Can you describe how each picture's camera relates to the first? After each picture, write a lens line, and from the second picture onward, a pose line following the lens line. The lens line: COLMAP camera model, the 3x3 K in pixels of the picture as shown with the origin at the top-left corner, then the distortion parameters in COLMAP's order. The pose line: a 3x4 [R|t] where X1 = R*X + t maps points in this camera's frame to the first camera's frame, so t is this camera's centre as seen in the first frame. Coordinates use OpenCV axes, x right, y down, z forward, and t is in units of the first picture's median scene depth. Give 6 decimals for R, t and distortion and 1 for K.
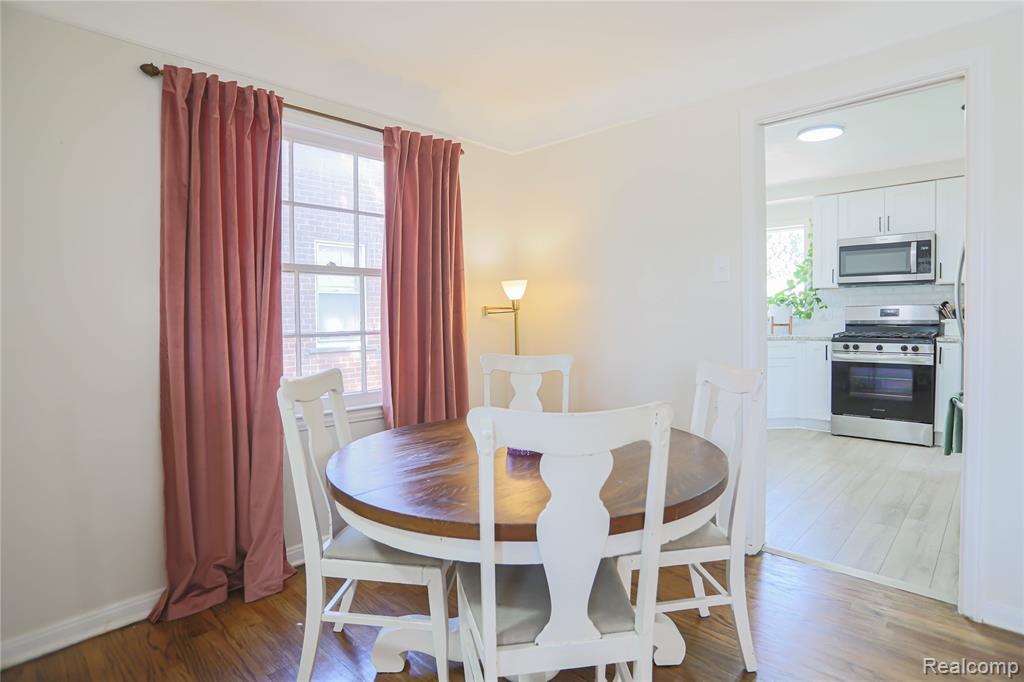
lens RADIAL K [[518.0, 0, 512.0], [0, 518.0, 341.0], [0, 0, 1]] dist [0.000199, 0.000600]
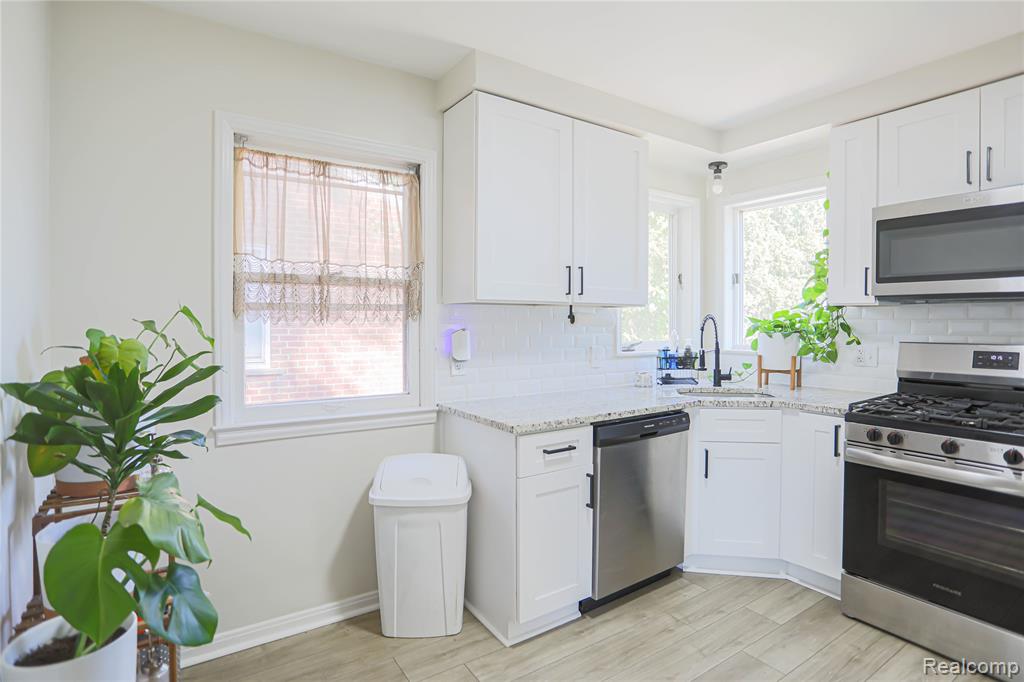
lens RADIAL K [[518.0, 0, 512.0], [0, 518.0, 341.0], [0, 0, 1]] dist [0.000199, 0.000600]
pose [[0.978555, 0.021661, -0.204843, 0.399376], [-0.023862, 0.999681, -0.008281, -0.057532], [0.204598, 0.012992, 0.978760, 0.456947]]
